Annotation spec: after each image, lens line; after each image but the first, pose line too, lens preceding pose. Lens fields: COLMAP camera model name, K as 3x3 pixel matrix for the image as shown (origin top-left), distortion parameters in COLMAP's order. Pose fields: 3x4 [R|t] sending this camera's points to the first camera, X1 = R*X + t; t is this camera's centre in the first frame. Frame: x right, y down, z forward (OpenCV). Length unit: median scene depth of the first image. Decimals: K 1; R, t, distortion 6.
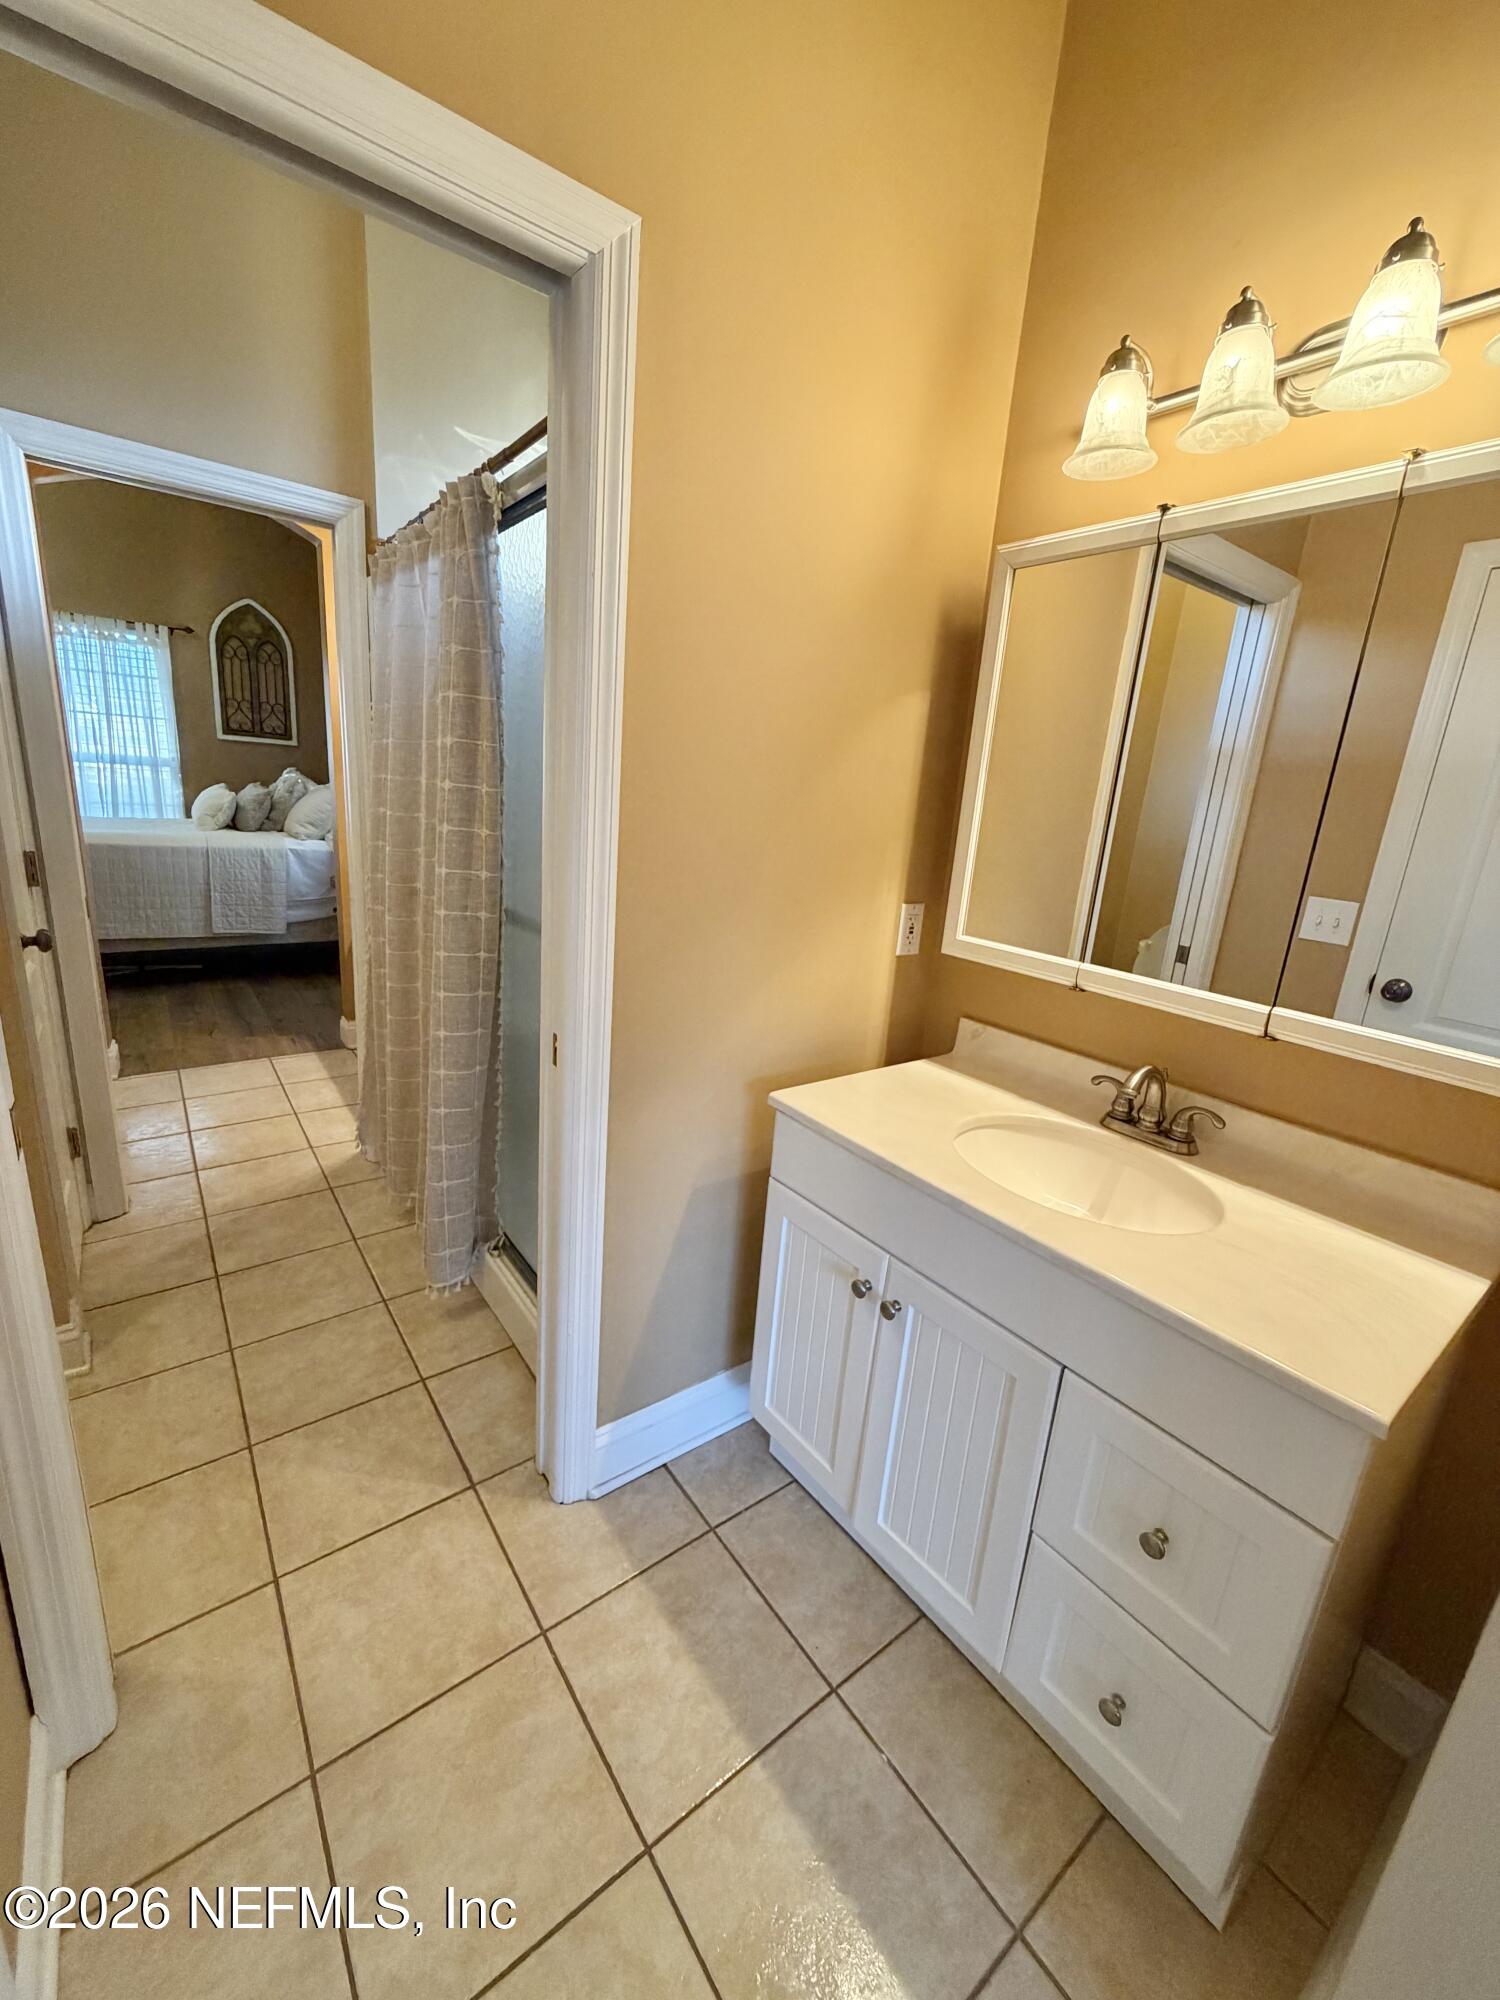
lens RADIAL K [[793.2, 0, 765.2], [0, 793.2, 1014.6], [0, 0, 1]] dist [-0.001124, -0.000223]
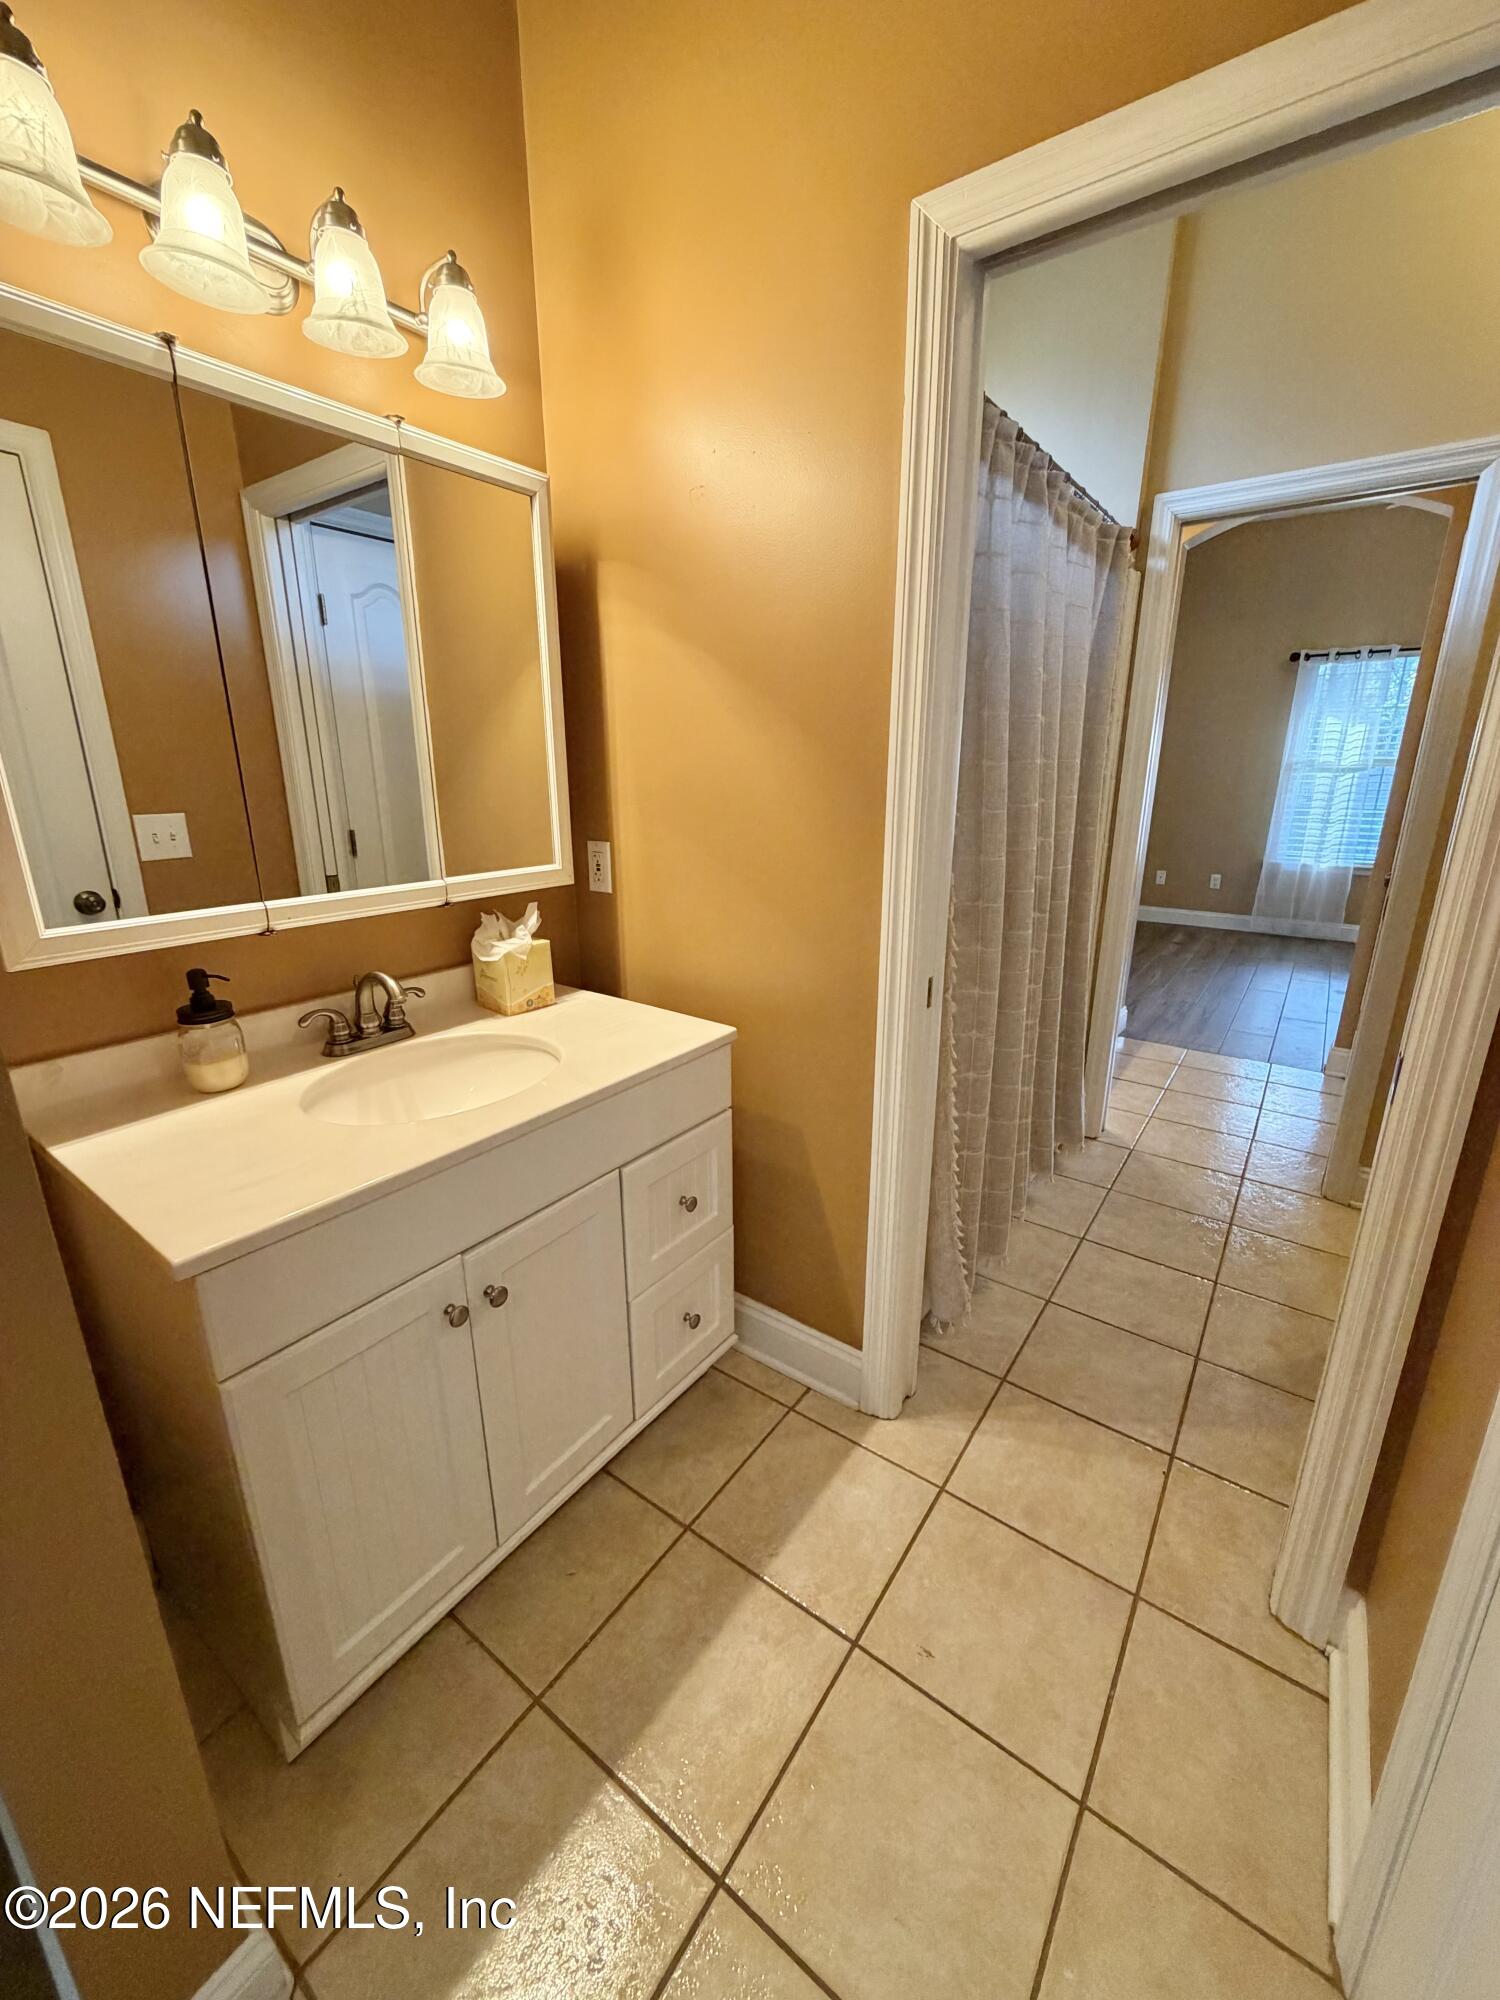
lens RADIAL K [[793.2, 0, 764.1], [0, 793.2, 983.8], [0, 0, 1]] dist [-0.001124, -0.000223]
pose [[-0.283165, -0.354015, 0.891342, -0.616158], [0.211824, 0.883344, 0.418131, -0.261125], [-0.935387, 0.307208, -0.175144, 0.761133]]
